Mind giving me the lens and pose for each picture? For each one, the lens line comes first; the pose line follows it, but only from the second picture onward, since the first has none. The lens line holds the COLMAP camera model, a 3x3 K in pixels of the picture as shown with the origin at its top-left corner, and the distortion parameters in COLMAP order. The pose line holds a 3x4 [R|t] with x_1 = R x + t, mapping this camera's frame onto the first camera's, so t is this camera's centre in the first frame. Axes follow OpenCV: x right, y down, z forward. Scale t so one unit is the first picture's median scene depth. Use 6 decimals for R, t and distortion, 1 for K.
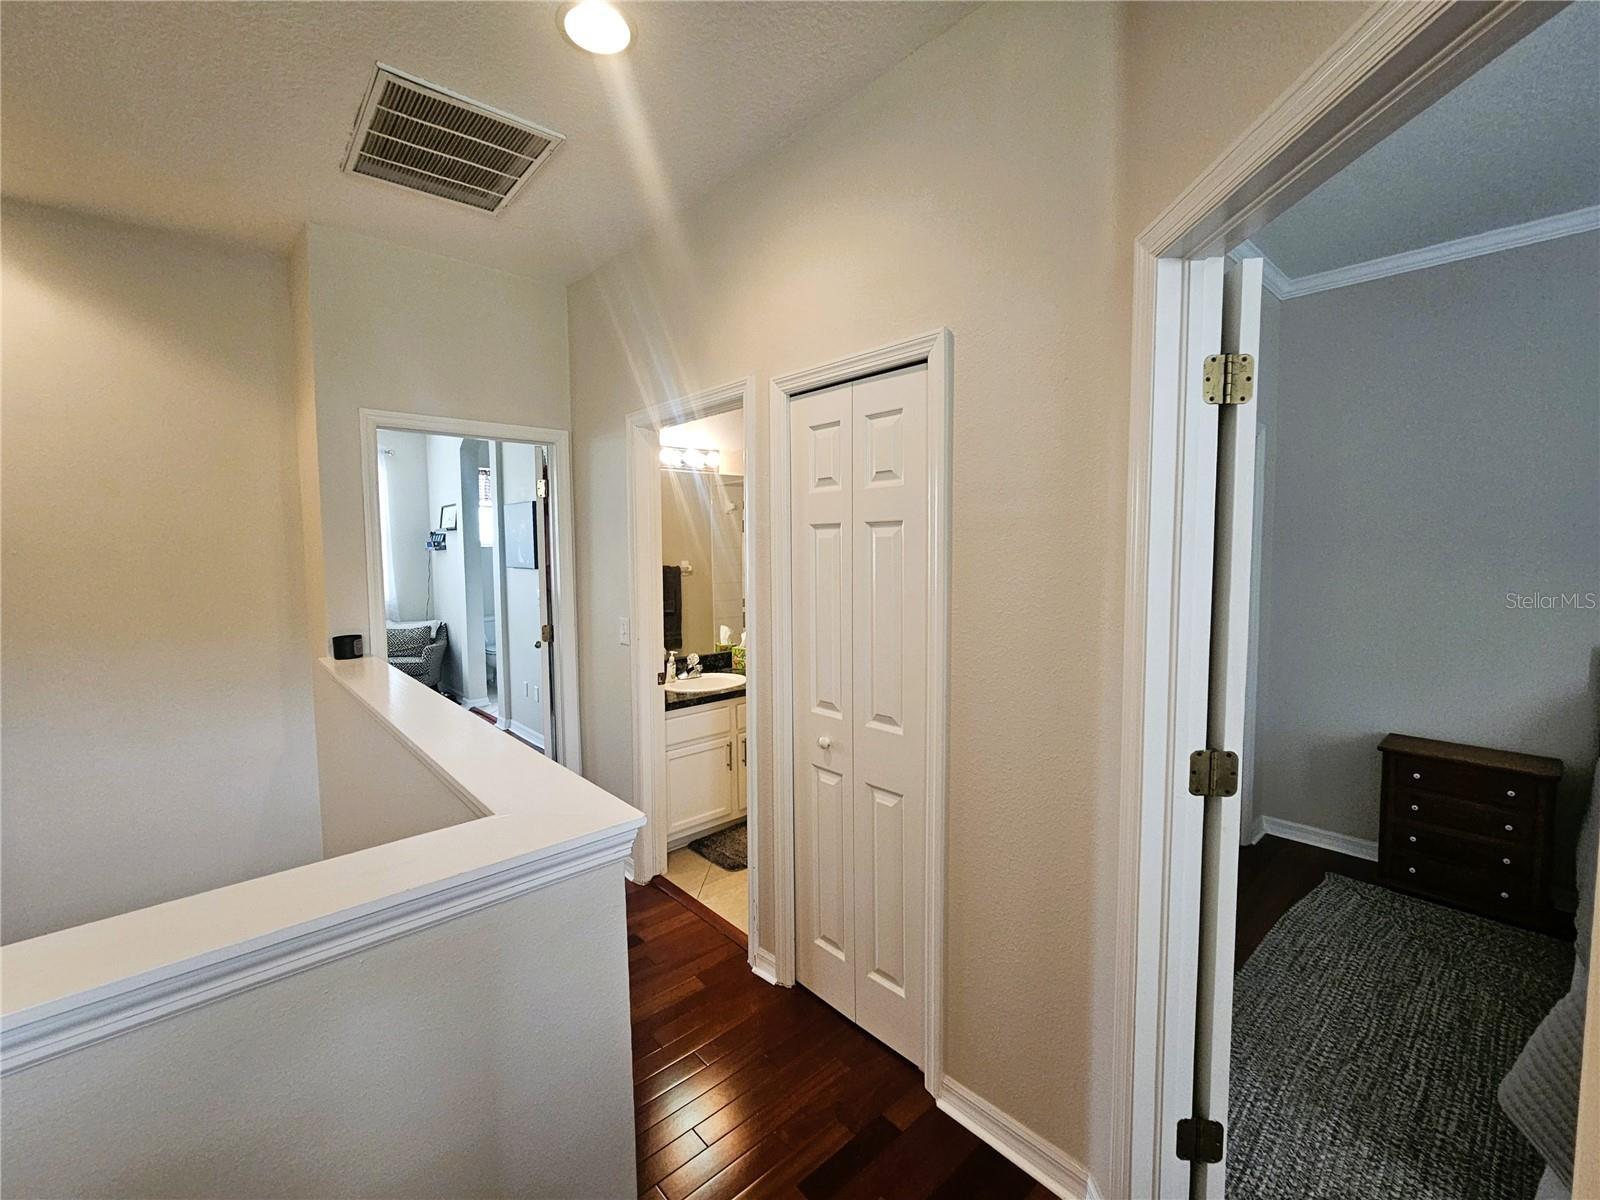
lens RADIAL K [[689.0, 0, 794.3], [0, 689.0, 592.0], [0, 0, 1]] dist [0.001007, 0.000156]
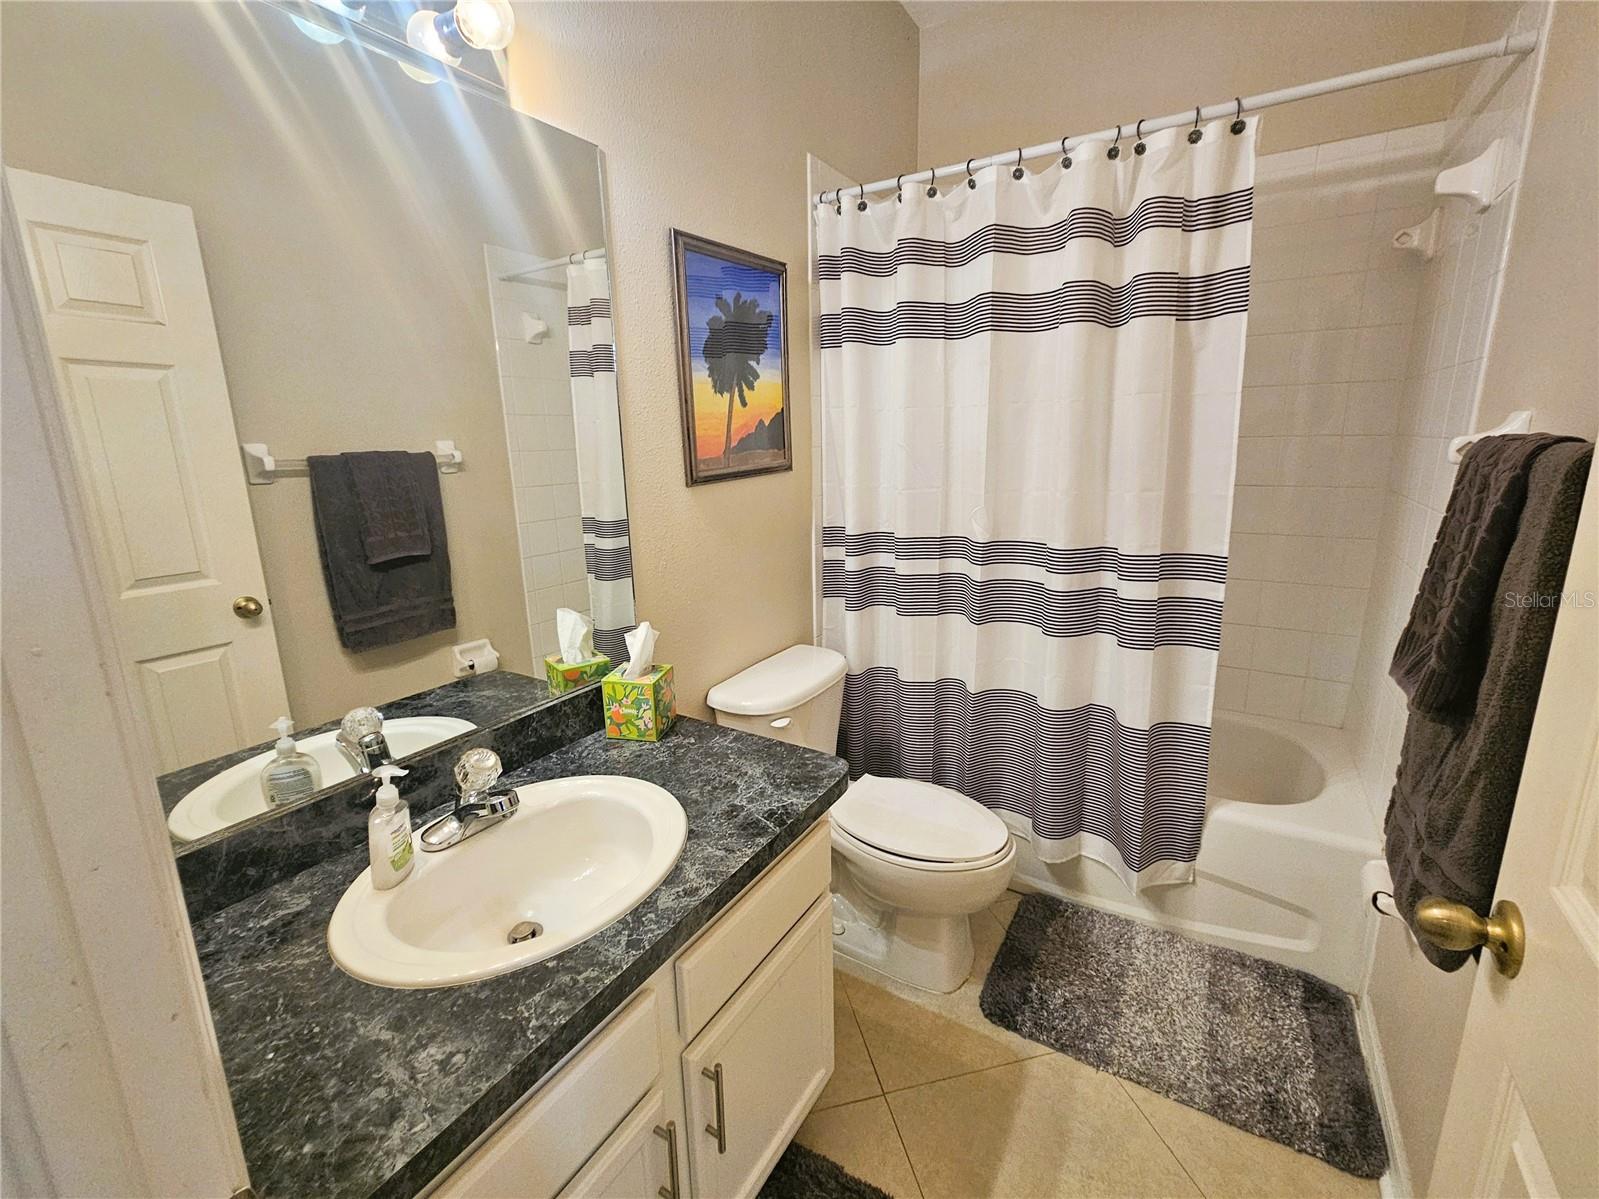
lens RADIAL K [[678.5, 0, 800.9], [0, 678.5, 589.4], [0, 0, 1]] dist [-0.001582, 0.003580]
pose [[0.957635, -0.072562, 0.278694, -0.085649], [0.032190, 0.988643, 0.146798, -0.007525], [-0.286181, -0.131608, 0.949094, 0.655647]]
